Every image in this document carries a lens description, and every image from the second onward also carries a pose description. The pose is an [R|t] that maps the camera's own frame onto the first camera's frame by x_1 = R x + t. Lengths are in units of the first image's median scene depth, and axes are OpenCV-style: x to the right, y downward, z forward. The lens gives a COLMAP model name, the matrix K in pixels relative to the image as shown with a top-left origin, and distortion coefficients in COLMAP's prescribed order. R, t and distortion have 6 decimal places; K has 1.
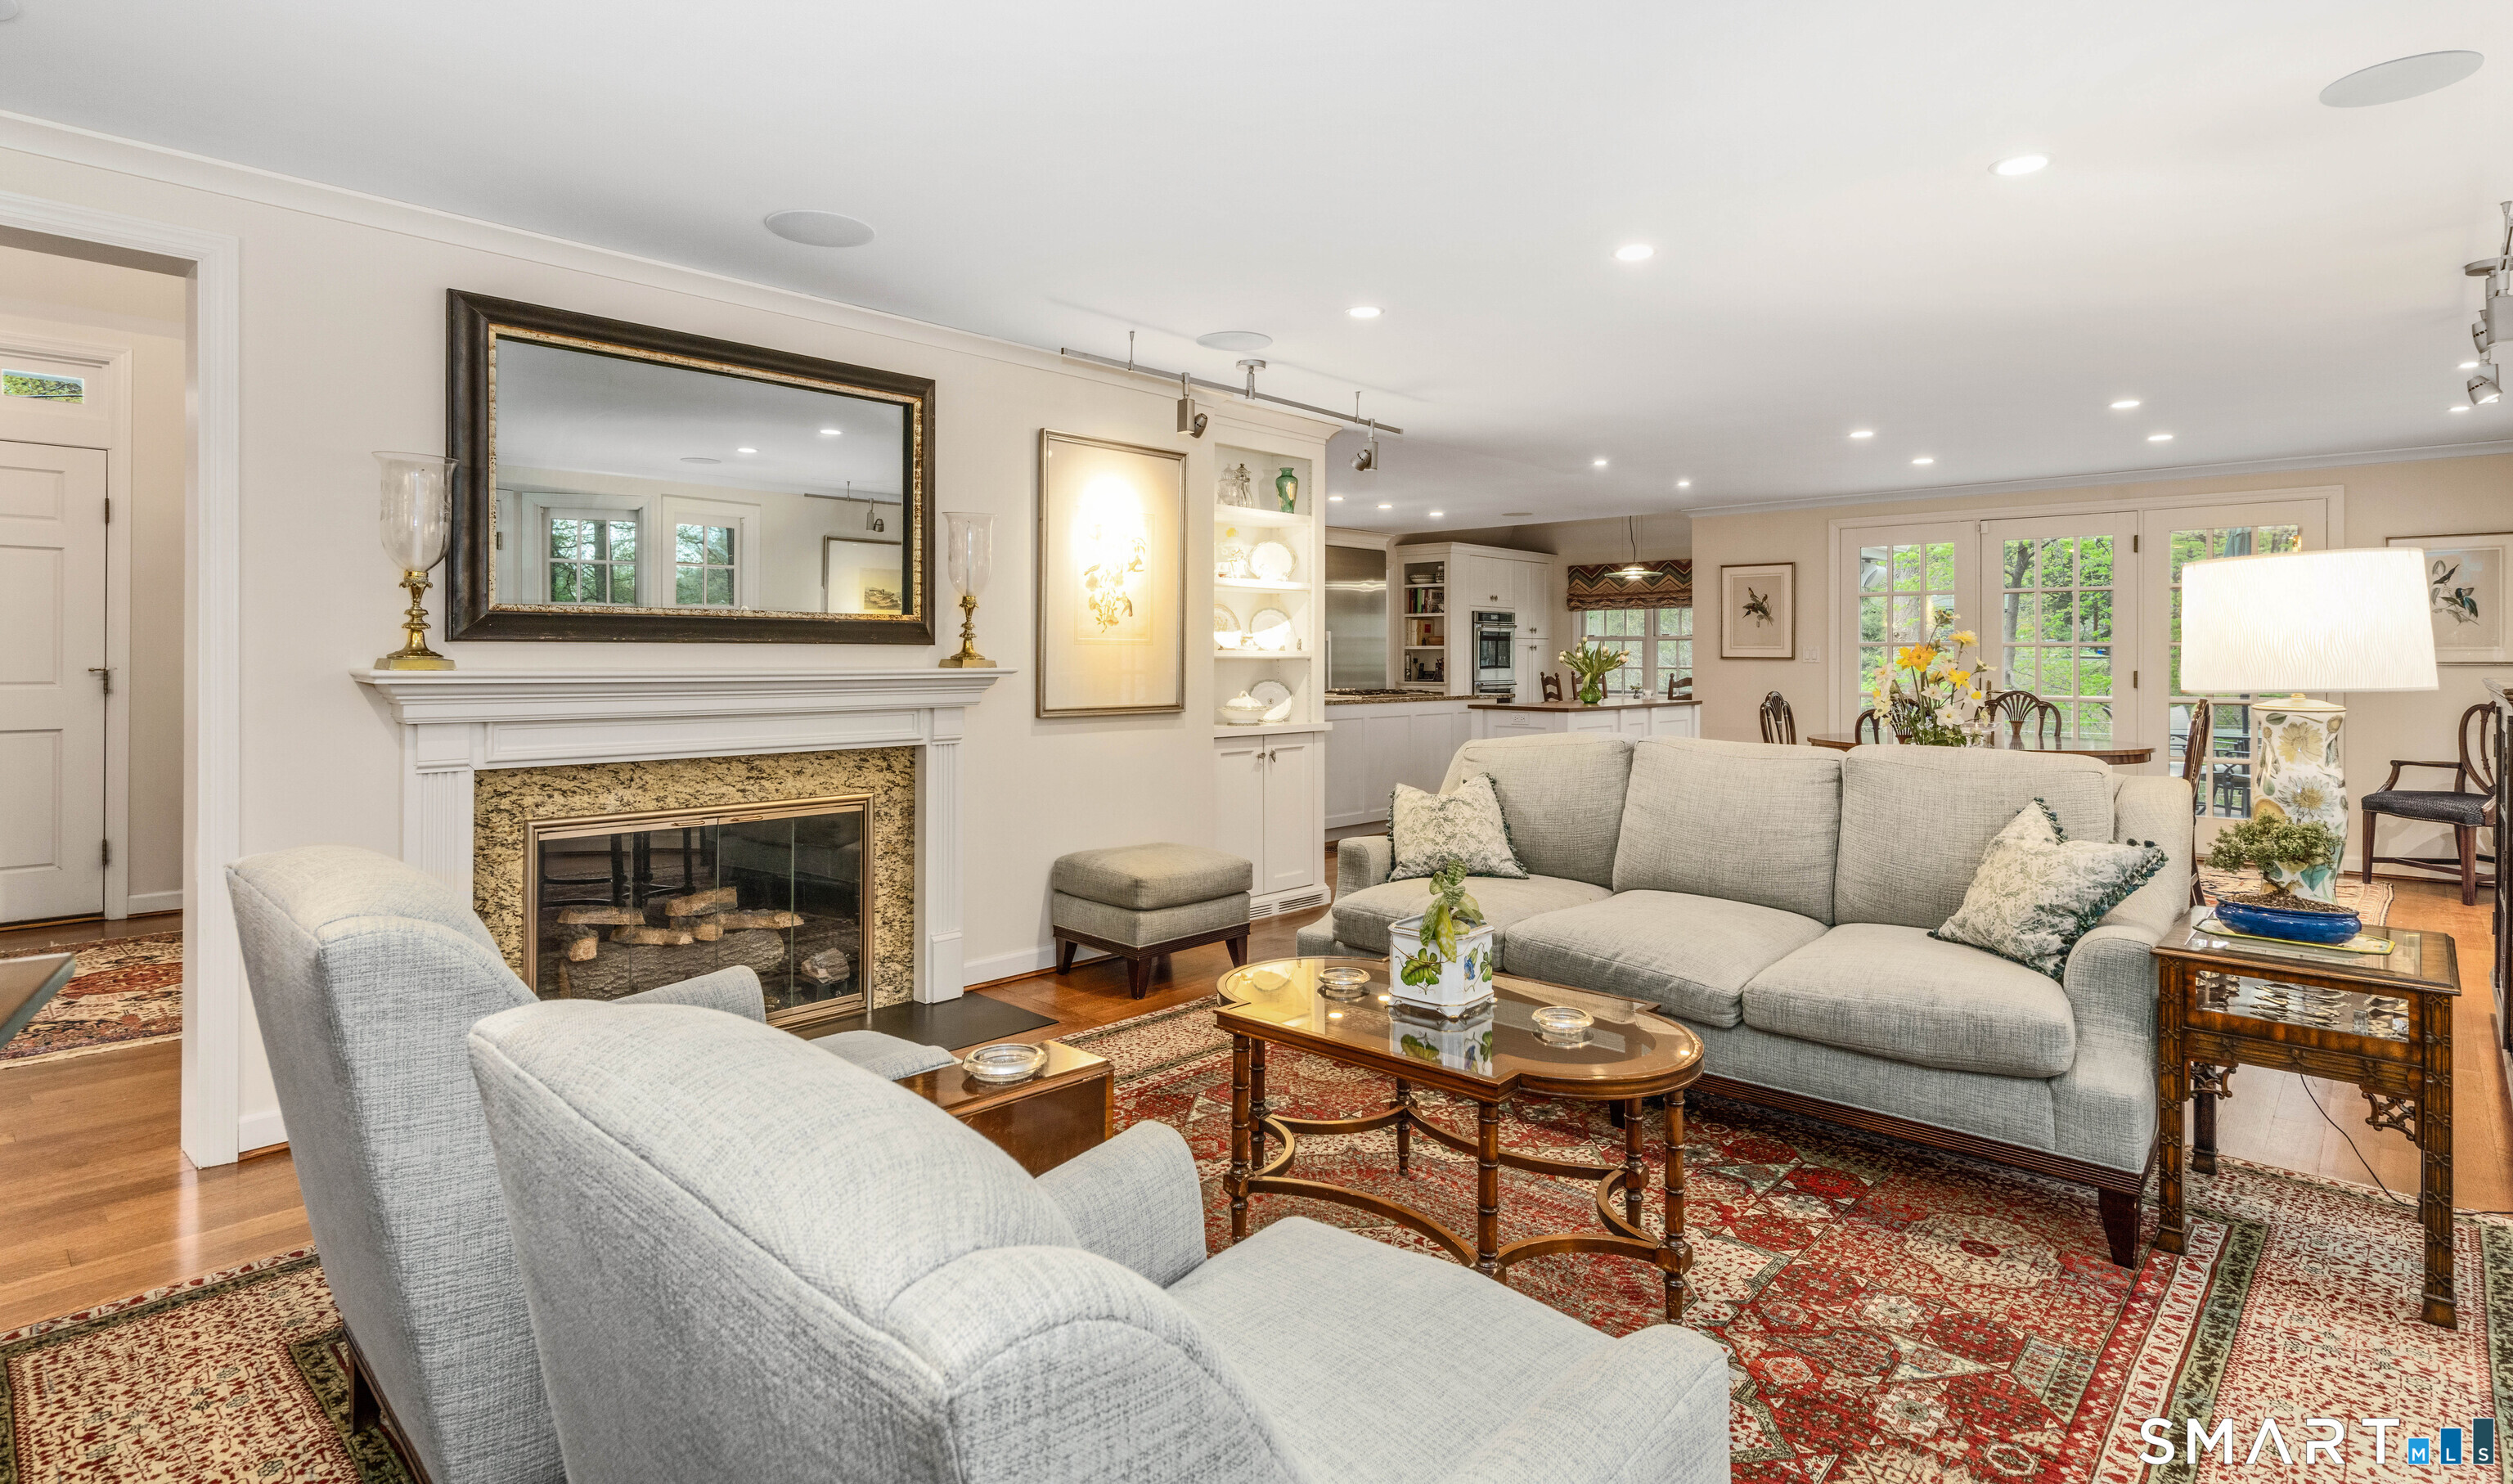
lens RADIAL K [[1294.4, 0, 1194.8], [0, 1294.4, 664.4], [0, 0, 1]] dist [0.003750, 0.000243]
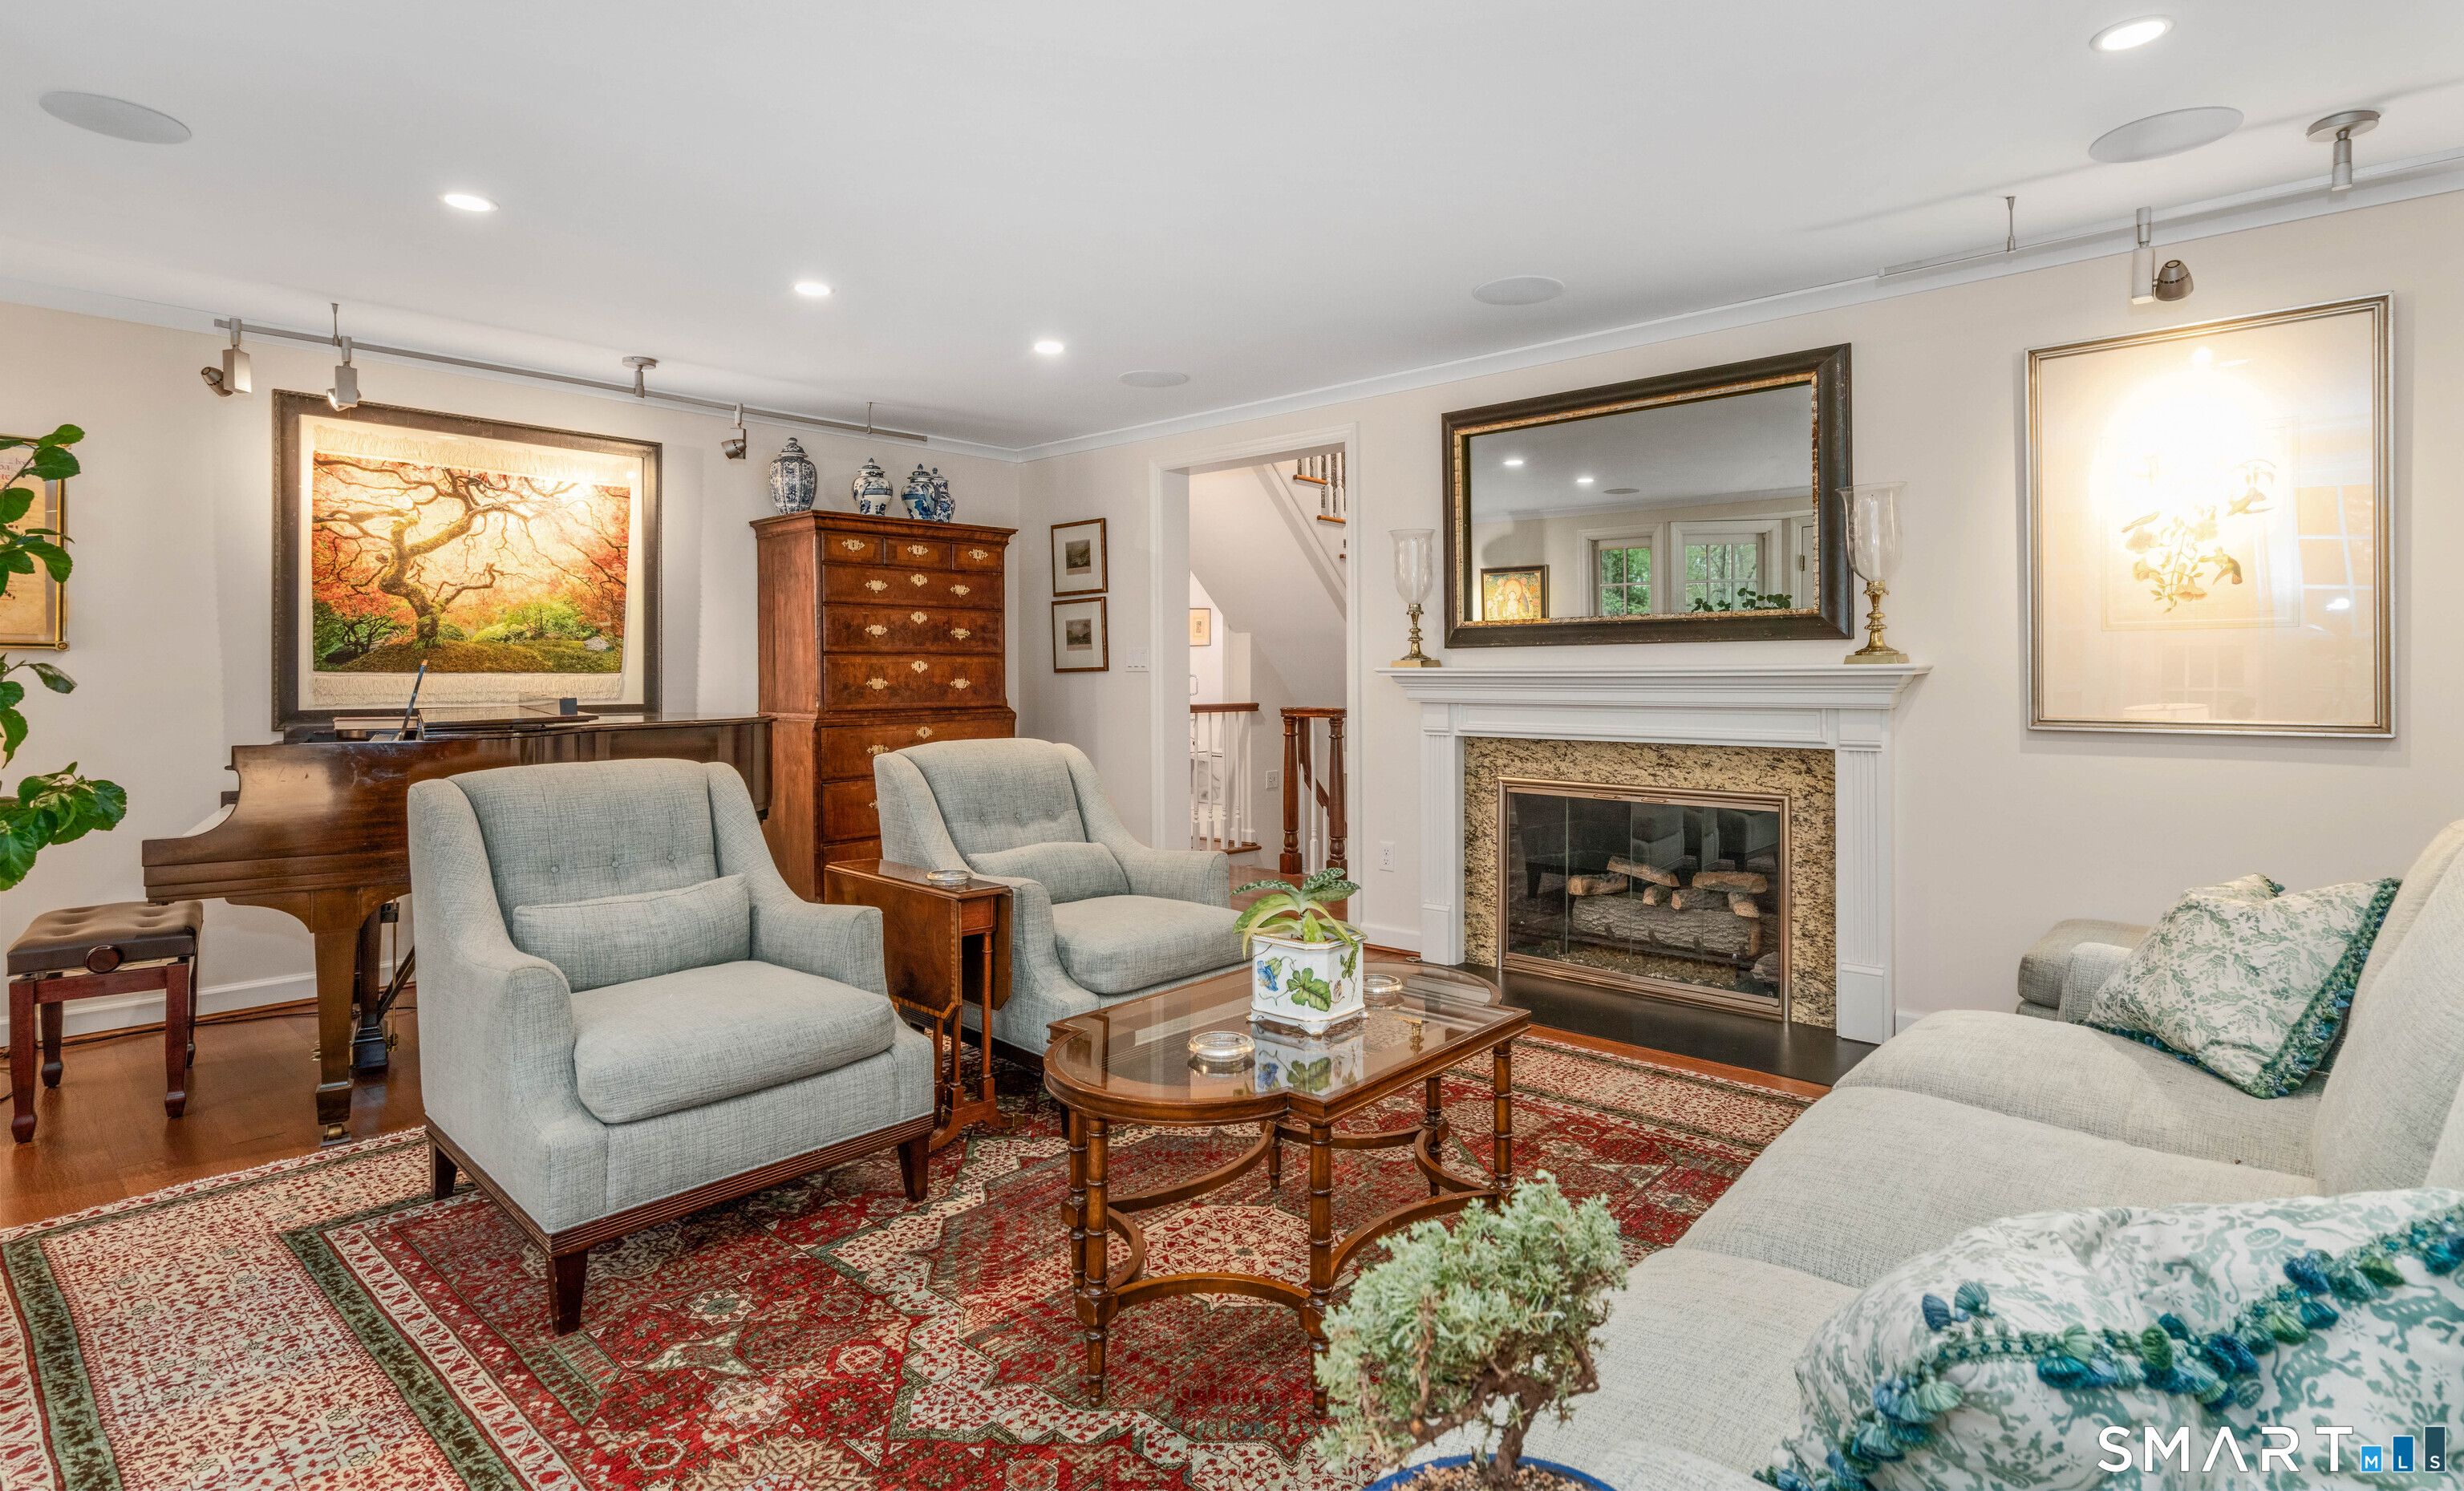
lens RADIAL K [[1201.9, 0, 1229.1], [0, 1201.9, 671.2], [0, 0, 1]] dist [-0.006160, -0.000838]
pose [[0.019553, -0.004660, -0.999798, 0.637781], [-0.001728, 0.999987, -0.004695, 0.012188], [0.999807, 0.001820, 0.019544, 0.570685]]
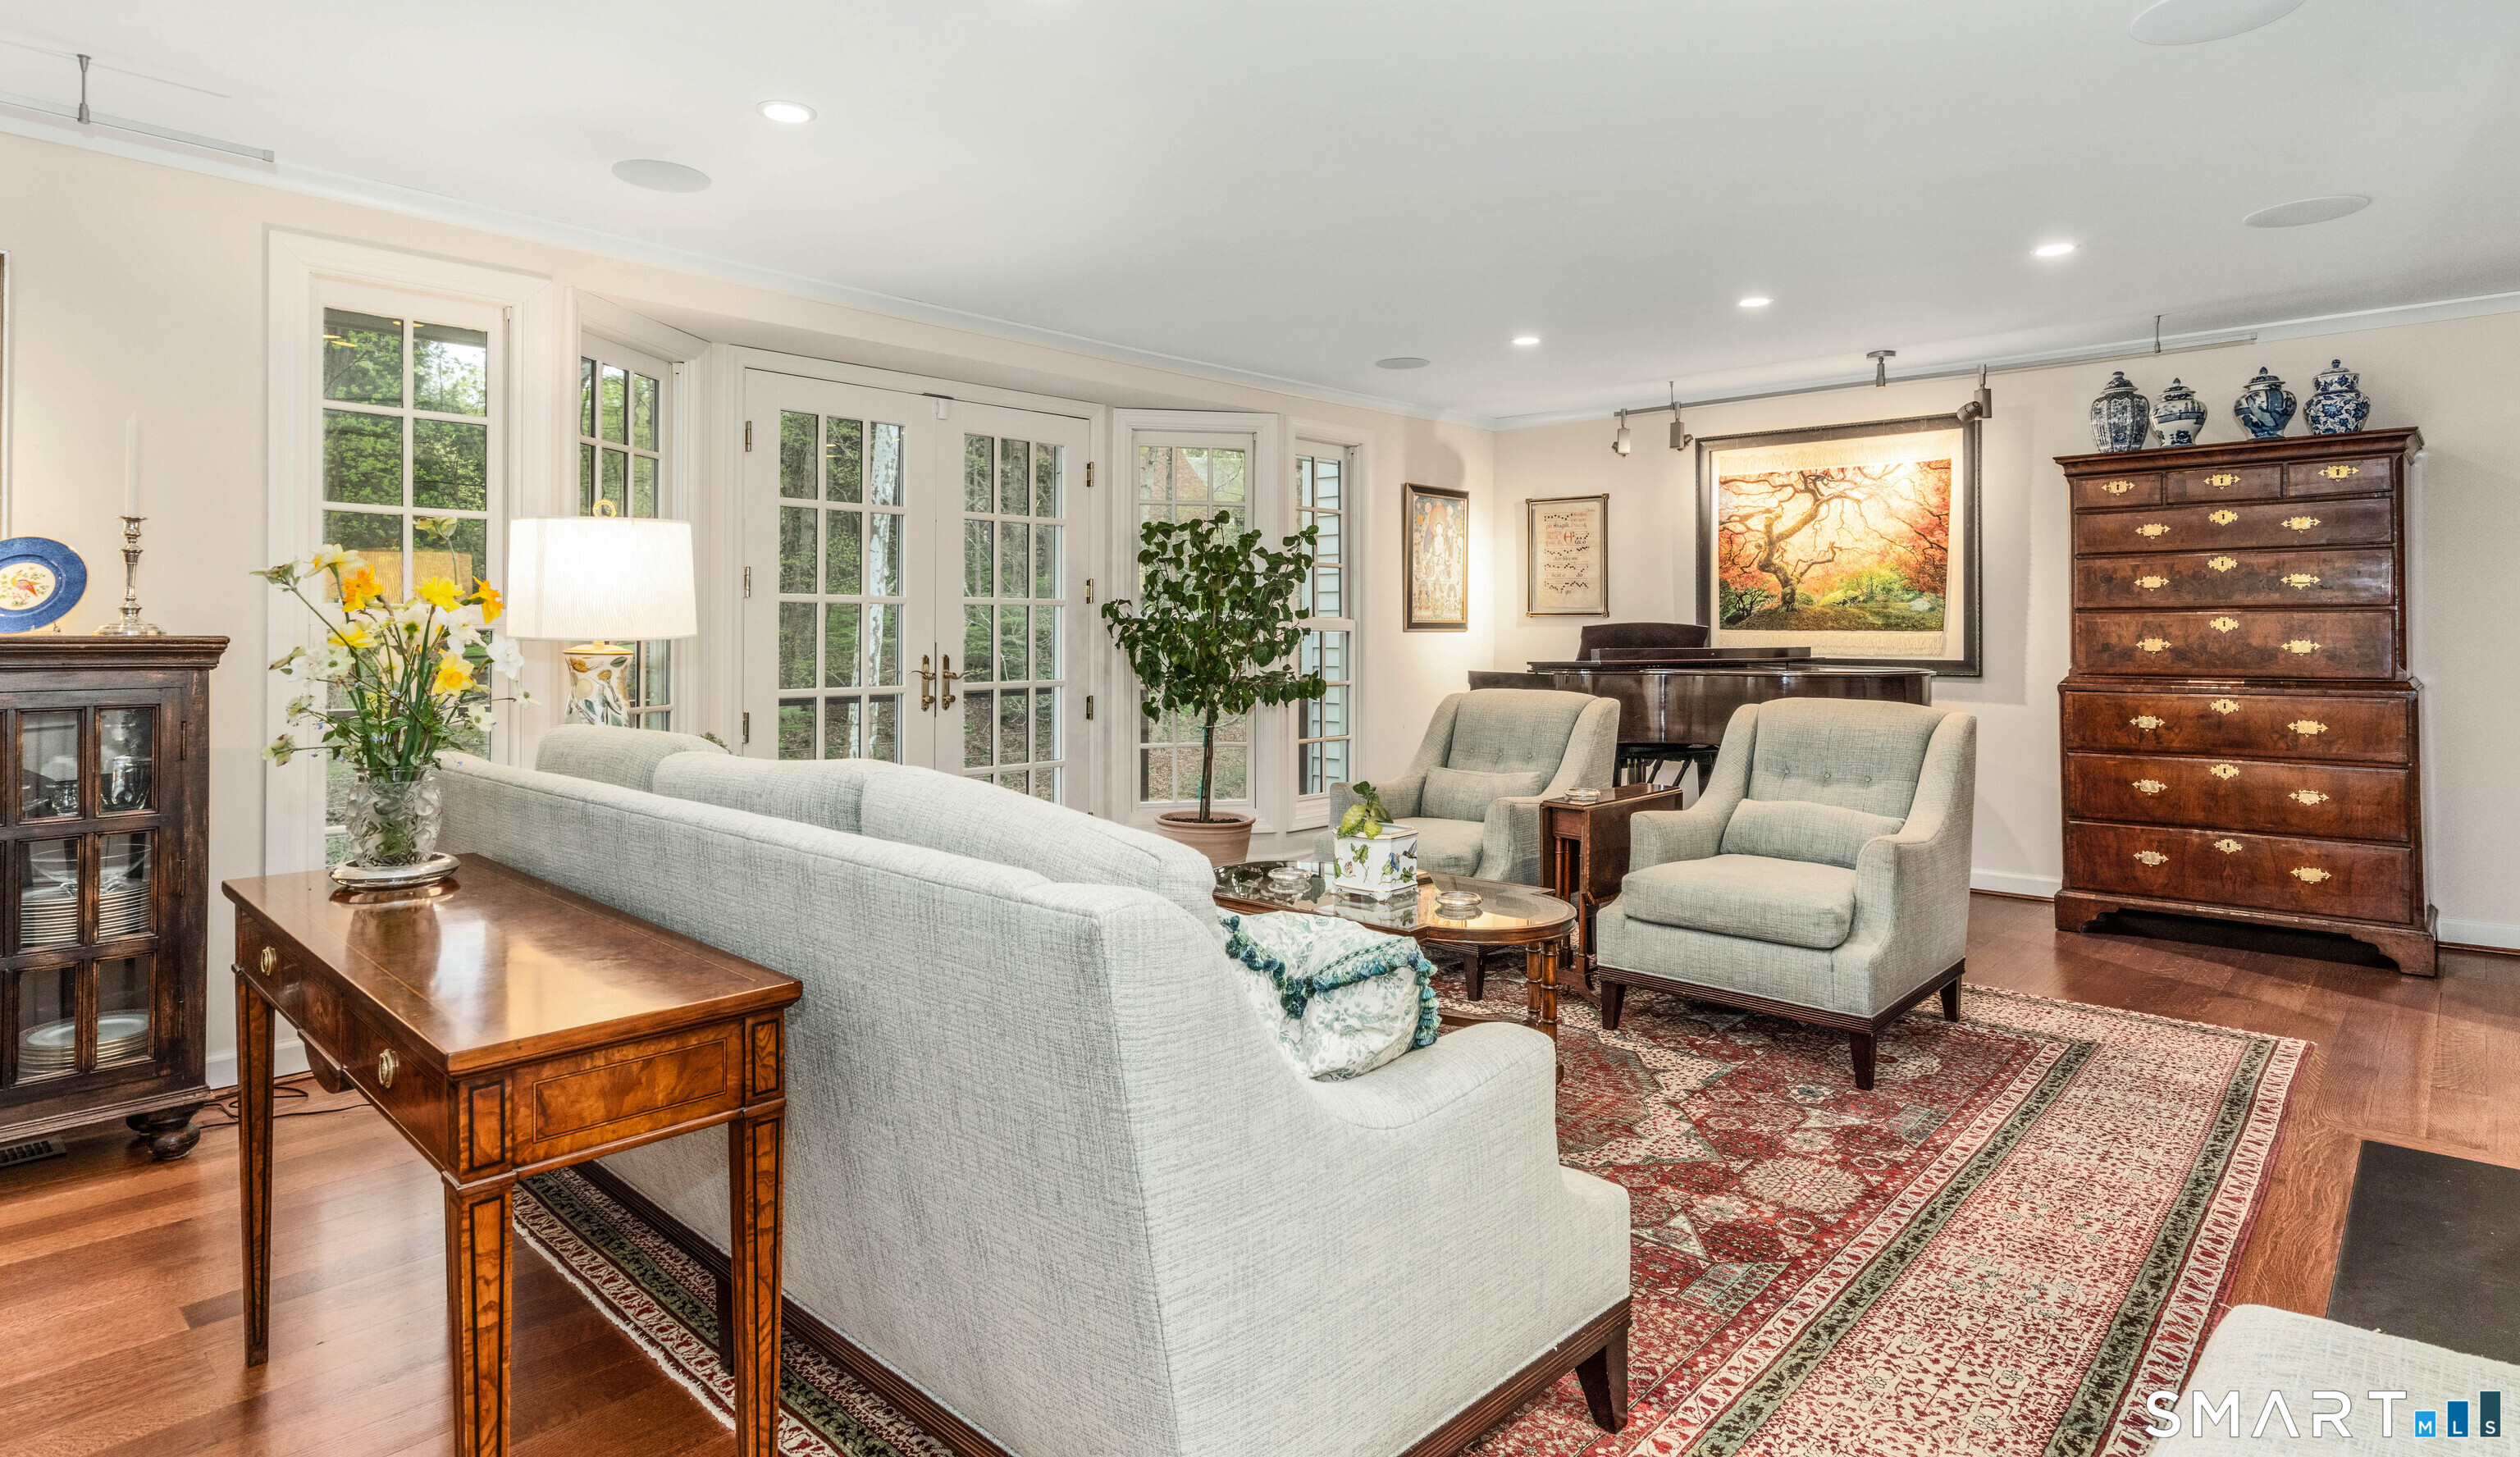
lens RADIAL K [[1303.4, 0, 1259.3], [0, 1303.4, 624.7], [0, 0, 1]] dist [-0.002549, -0.000313]
pose [[-0.999934, -0.005392, -0.010156, 0.172432], [-0.005395, 0.999985, 0.000335, 0.005830], [0.010154, 0.000390, -0.999948, 1.410023]]
